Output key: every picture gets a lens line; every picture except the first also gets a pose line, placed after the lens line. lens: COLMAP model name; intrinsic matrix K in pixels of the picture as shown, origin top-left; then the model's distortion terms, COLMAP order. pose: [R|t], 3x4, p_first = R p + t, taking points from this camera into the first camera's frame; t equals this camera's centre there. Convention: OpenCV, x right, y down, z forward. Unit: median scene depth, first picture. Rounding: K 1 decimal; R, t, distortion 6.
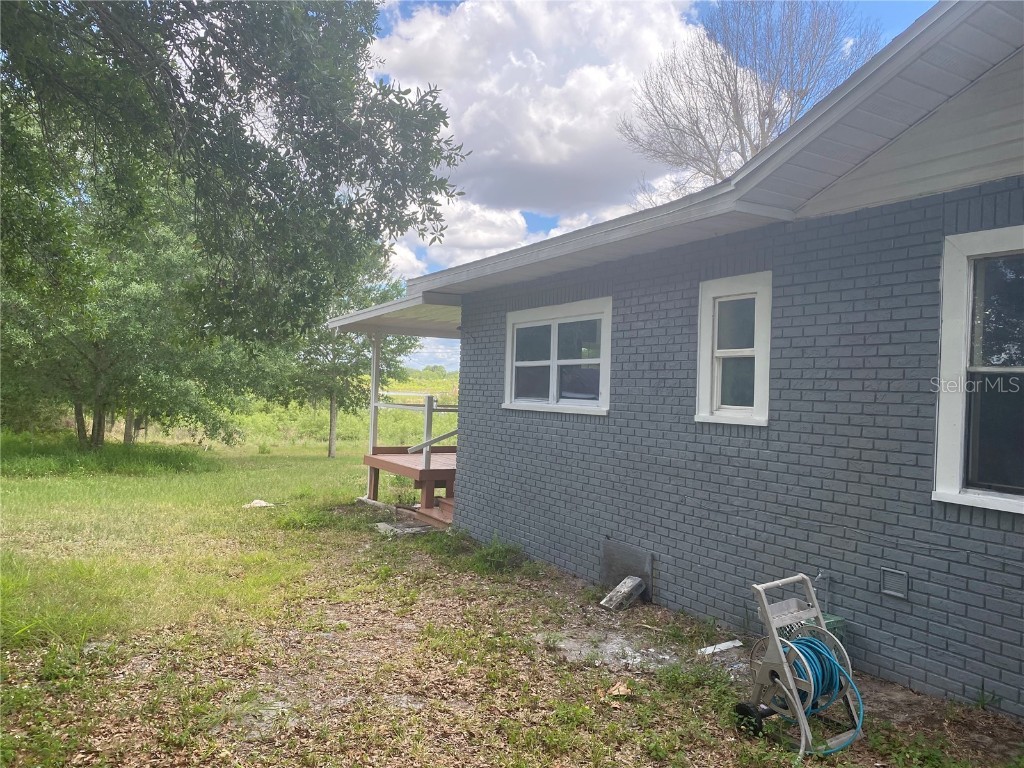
lens RADIAL K [[793.4, 0, 513.3], [0, 793.4, 382.9], [0, 0, 1]] dist [-0.000619, -0.008685]
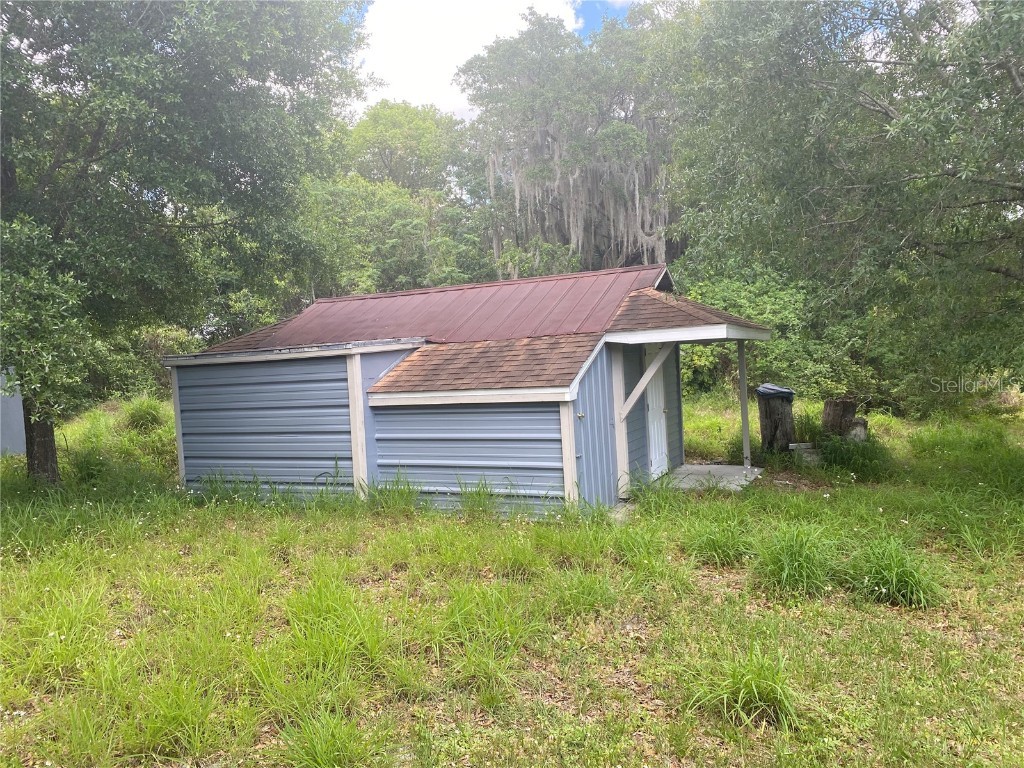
lens RADIAL K [[793.4, 0, 513.3], [0, 793.4, 382.9], [0, 0, 1]] dist [-0.000619, -0.008685]
pose [[0.556270, -0.044830, -0.829791, -0.418436], [0.082616, 0.996580, 0.001543, 0.004479], [0.826885, -0.069412, 0.558072, 0.499502]]
